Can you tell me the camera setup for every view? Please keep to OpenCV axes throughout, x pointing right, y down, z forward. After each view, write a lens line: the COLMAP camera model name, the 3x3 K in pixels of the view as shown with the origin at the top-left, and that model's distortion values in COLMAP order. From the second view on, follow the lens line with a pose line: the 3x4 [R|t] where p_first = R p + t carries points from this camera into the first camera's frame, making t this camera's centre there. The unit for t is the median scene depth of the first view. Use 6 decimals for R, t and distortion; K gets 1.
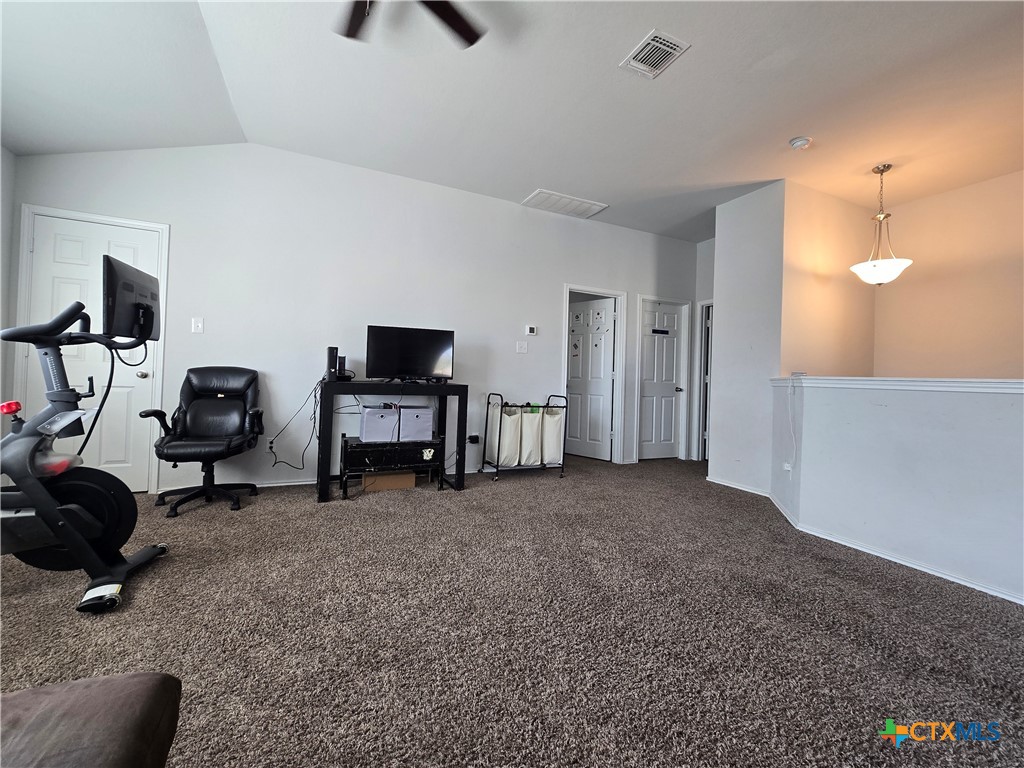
lens RADIAL K [[420.8, 0, 516.5], [0, 420.8, 378.2], [0, 0, 1]] dist [-0.010600, 0.000980]
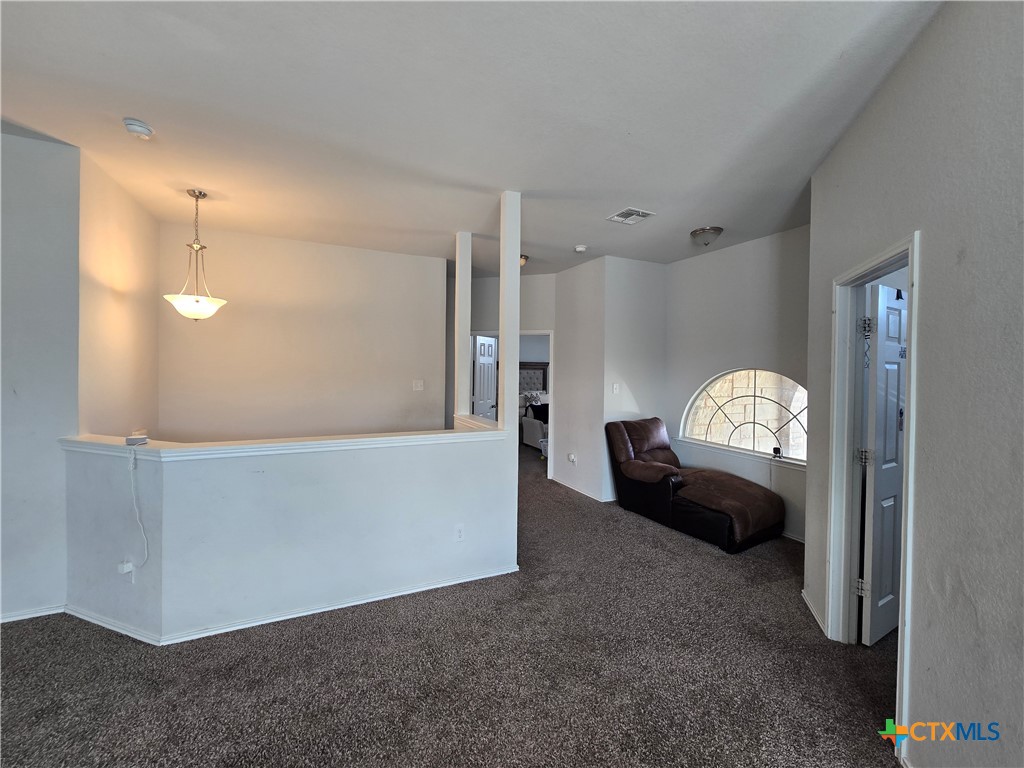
lens RADIAL K [[420.8, 0, 516.0], [0, 420.8, 377.4], [0, 0, 1]] dist [-0.010600, 0.000980]
pose [[-0.007825, -0.043599, 0.999018, -0.066854], [-0.013393, 0.998964, 0.043492, -0.148801], [-0.999880, -0.013040, -0.008401, 0.302103]]
